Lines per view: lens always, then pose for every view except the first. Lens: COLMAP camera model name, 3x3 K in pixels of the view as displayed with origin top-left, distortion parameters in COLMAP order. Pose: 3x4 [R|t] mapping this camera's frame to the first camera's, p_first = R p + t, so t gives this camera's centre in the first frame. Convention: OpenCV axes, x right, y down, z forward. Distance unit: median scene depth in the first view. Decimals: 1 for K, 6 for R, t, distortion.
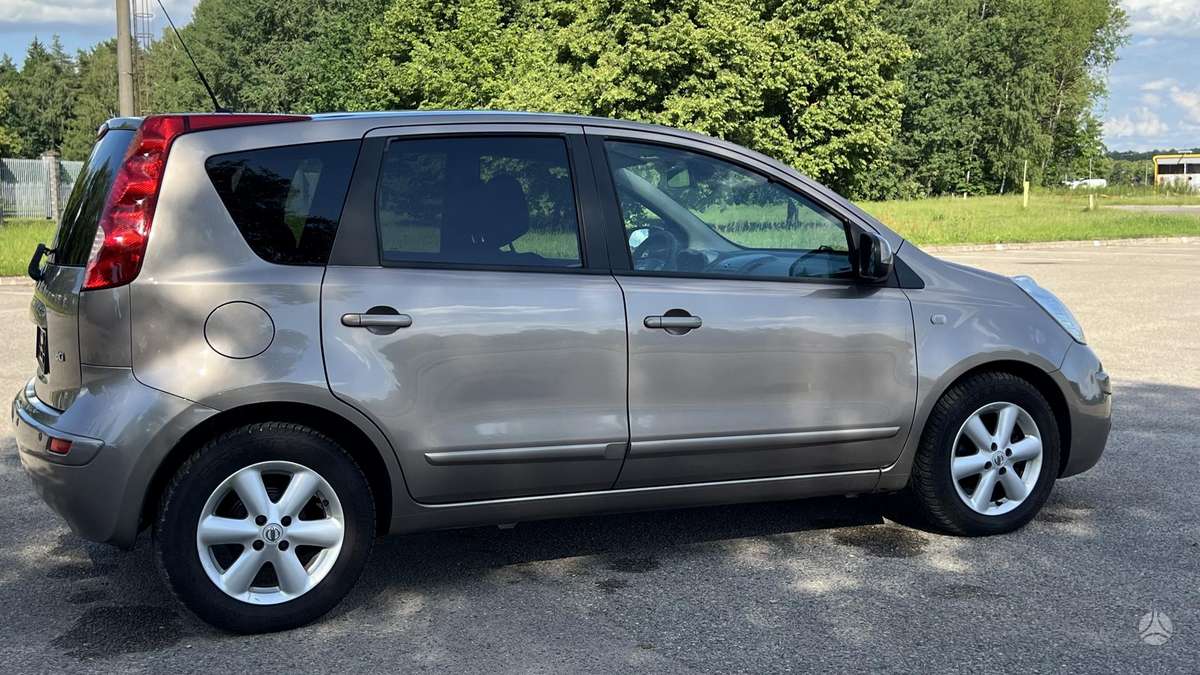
lens RADIAL K [[1377.3, 0, 597.5], [0, 1377.3, 331.8], [0, 0, 1]] dist [0.159747, -0.393480]
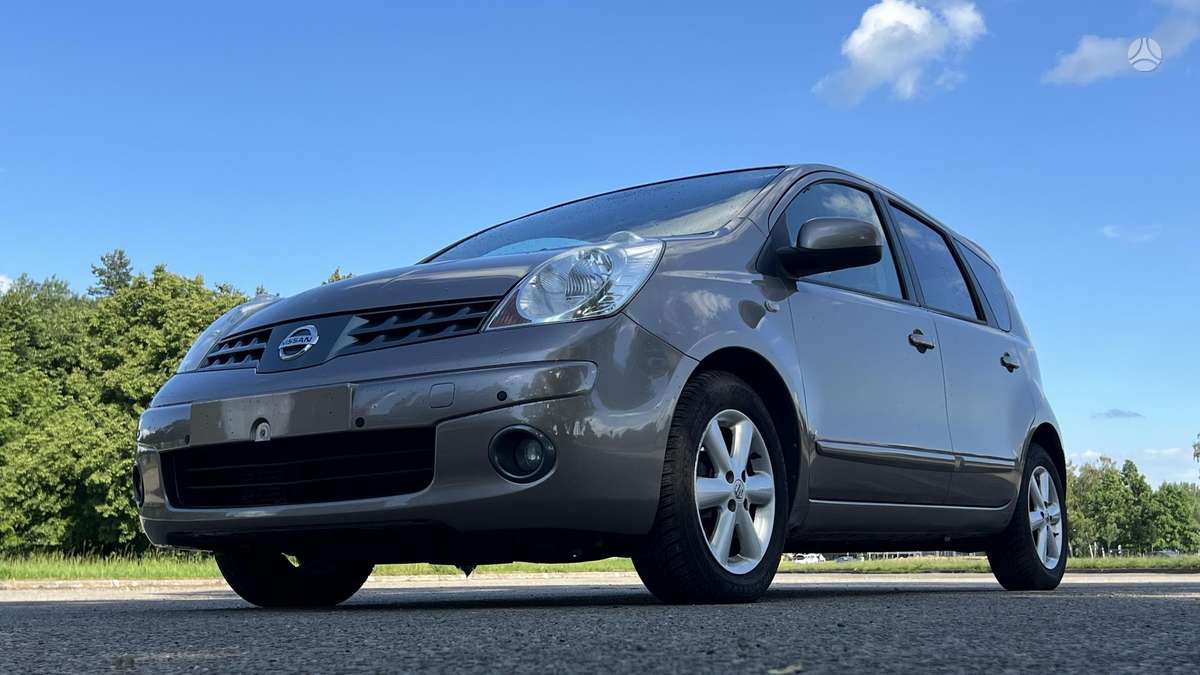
lens RADIAL K [[1377.3, 0, 597.5], [0, 1377.3, 331.8], [0, 0, 1]] dist [0.159747, -0.393480]
pose [[0.916103, 0.066978, 0.395309, -0.094510], [0.042580, 0.964120, -0.262029, 0.031763], [-0.398676, 0.256878, 0.880381, -0.036822]]
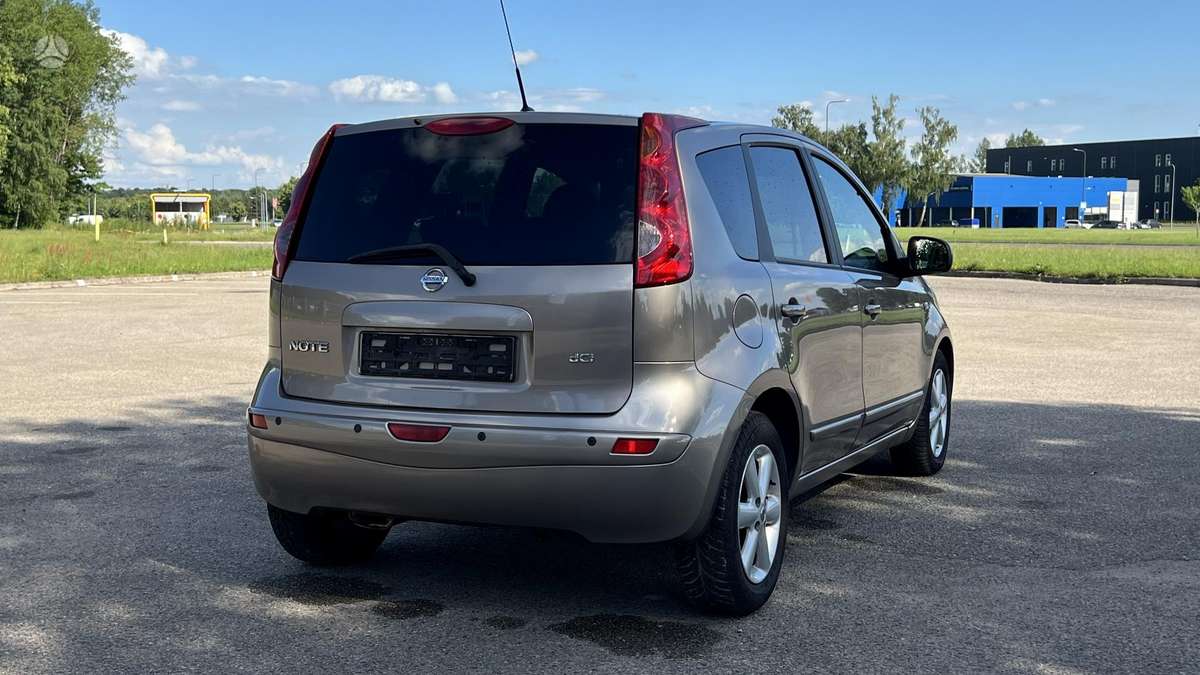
lens RADIAL K [[1377.3, 0, 597.5], [0, 1377.3, 331.8], [0, 0, 1]] dist [0.159747, -0.393480]
pose [[0.763619, -0.040846, 0.644374, -0.096362], [0.057624, 0.998326, -0.005005, 0.000485], [-0.643091, 0.040954, 0.764694, 0.025615]]
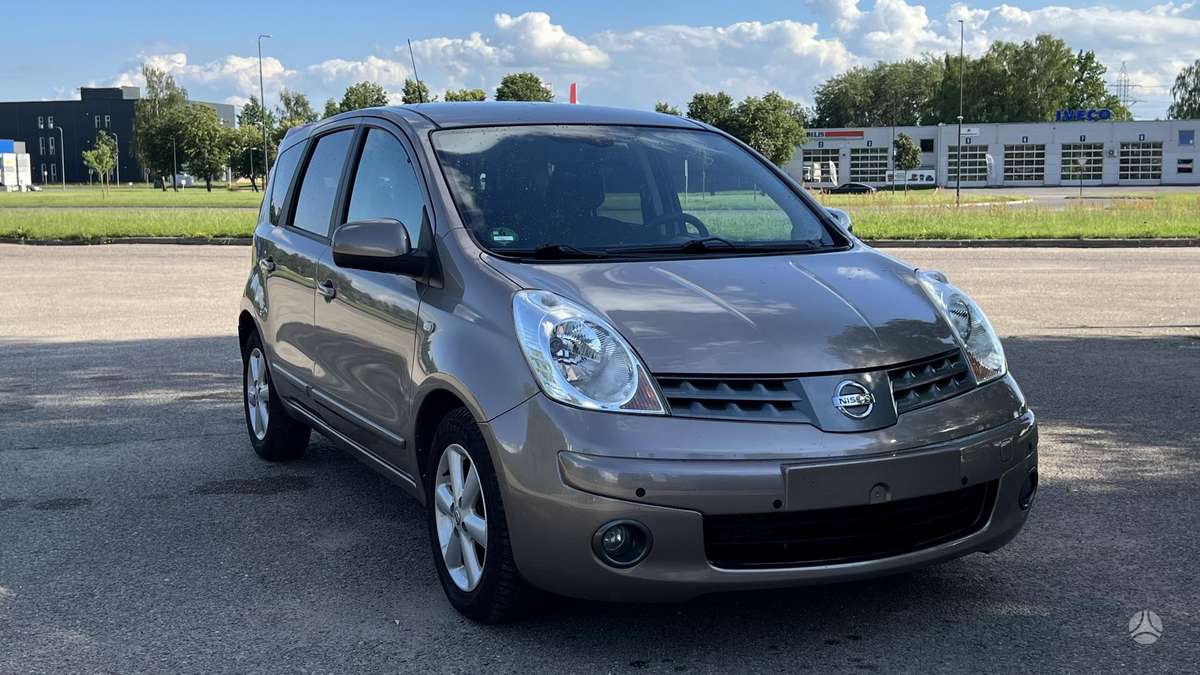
lens RADIAL K [[1377.3, 0, 597.5], [0, 1377.3, 331.8], [0, 0, 1]] dist [0.159747, -0.393480]
pose [[0.106686, -0.099709, 0.989281, -0.163107], [0.108332, 0.990202, 0.088119, -0.002605], [-0.988374, 0.097769, 0.116442, 0.046090]]
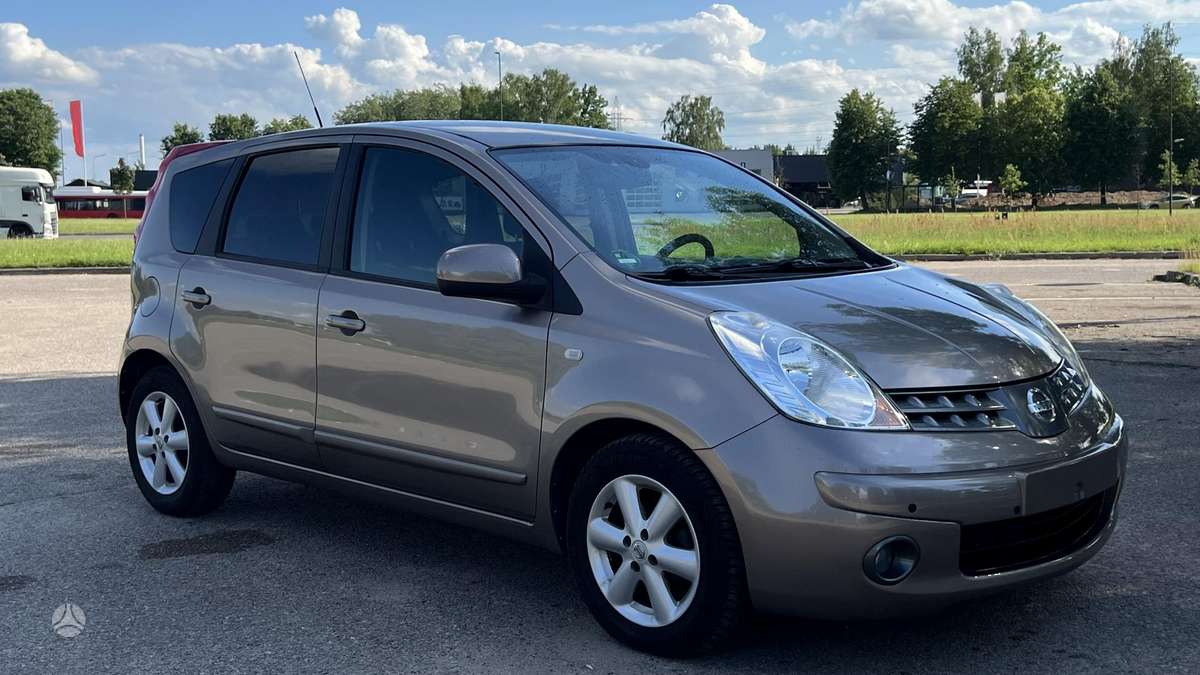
lens RADIAL K [[1377.3, 0, 597.5], [0, 1377.3, 331.8], [0, 0, 1]] dist [0.159747, -0.393480]
pose [[-0.237580, -0.079591, 0.968102, -0.157936], [0.113455, 0.987542, 0.109032, -0.007050], [-0.964719, 0.135740, -0.225591, 0.087773]]
